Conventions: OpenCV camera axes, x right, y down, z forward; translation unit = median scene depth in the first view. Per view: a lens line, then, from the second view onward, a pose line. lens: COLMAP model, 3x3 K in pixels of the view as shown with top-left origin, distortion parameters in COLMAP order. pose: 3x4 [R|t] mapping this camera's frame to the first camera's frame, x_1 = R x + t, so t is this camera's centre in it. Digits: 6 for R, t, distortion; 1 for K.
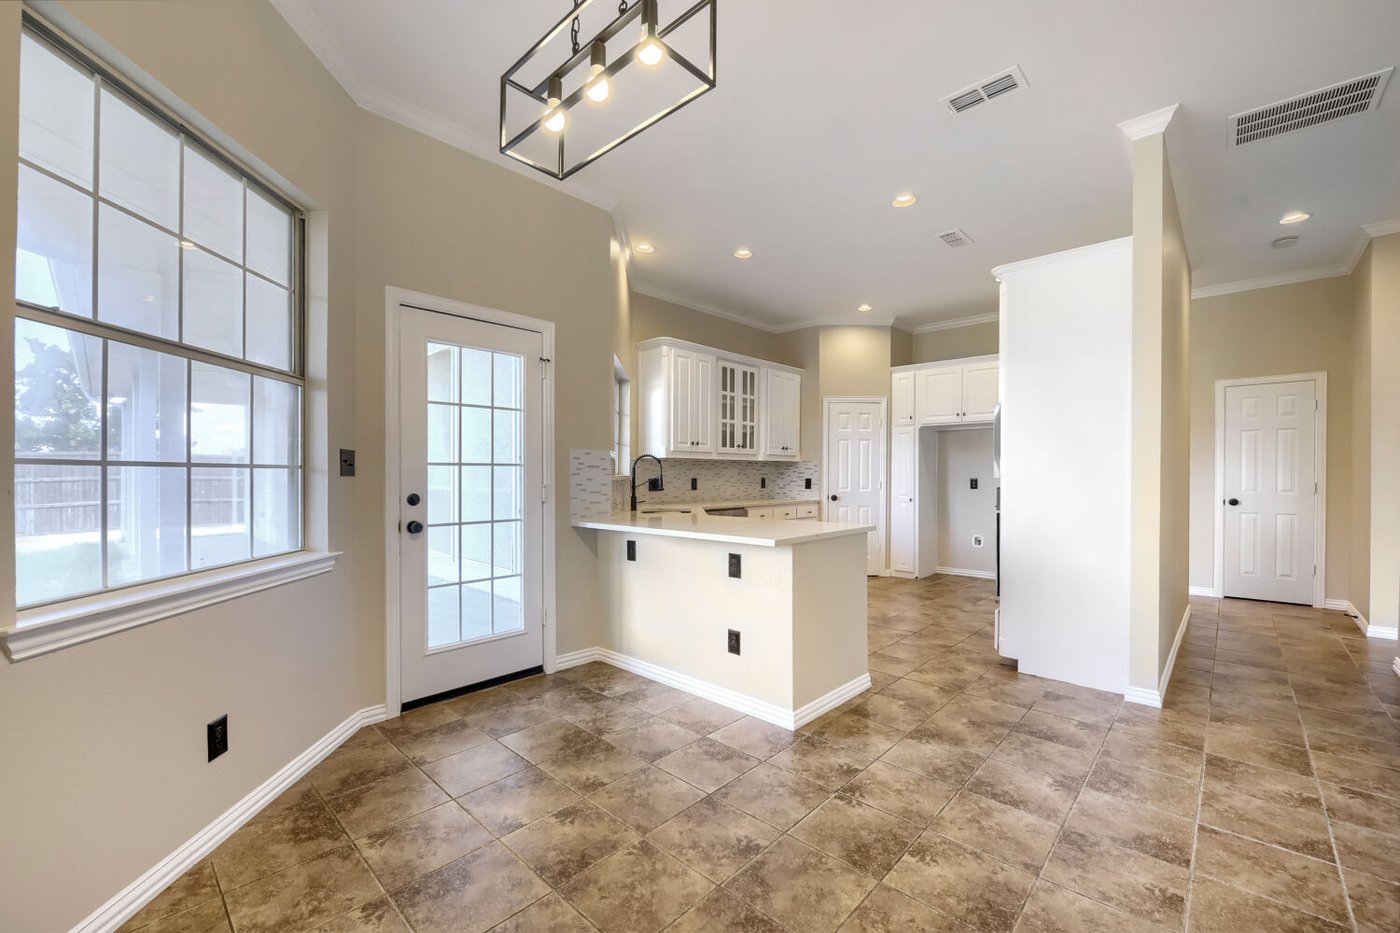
lens RADIAL K [[568.7, 0, 696.7], [0, 568.7, 475.0], [0, 0, 1]] dist [0.007866, -0.001010]
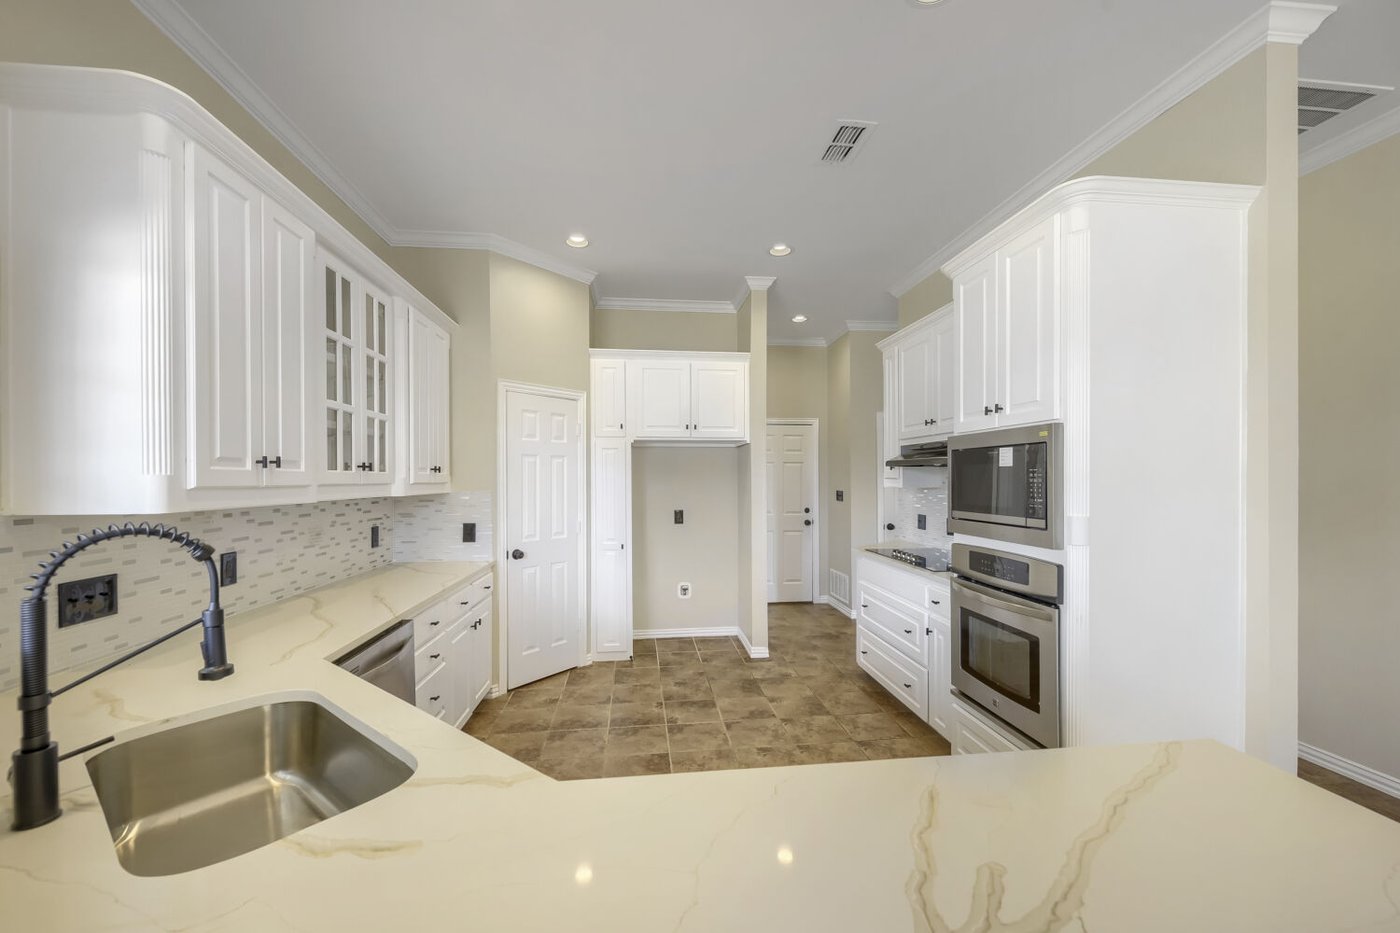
lens RADIAL K [[568.7, 0, 708.0], [0, 568.7, 483.2], [0, 0, 1]] dist [0.007866, -0.001010]
pose [[0.646523, -0.008613, 0.762846, -0.084094], [0.005912, 0.999963, 0.006280, -0.039091], [-0.762872, 0.000450, 0.646550, 0.520644]]
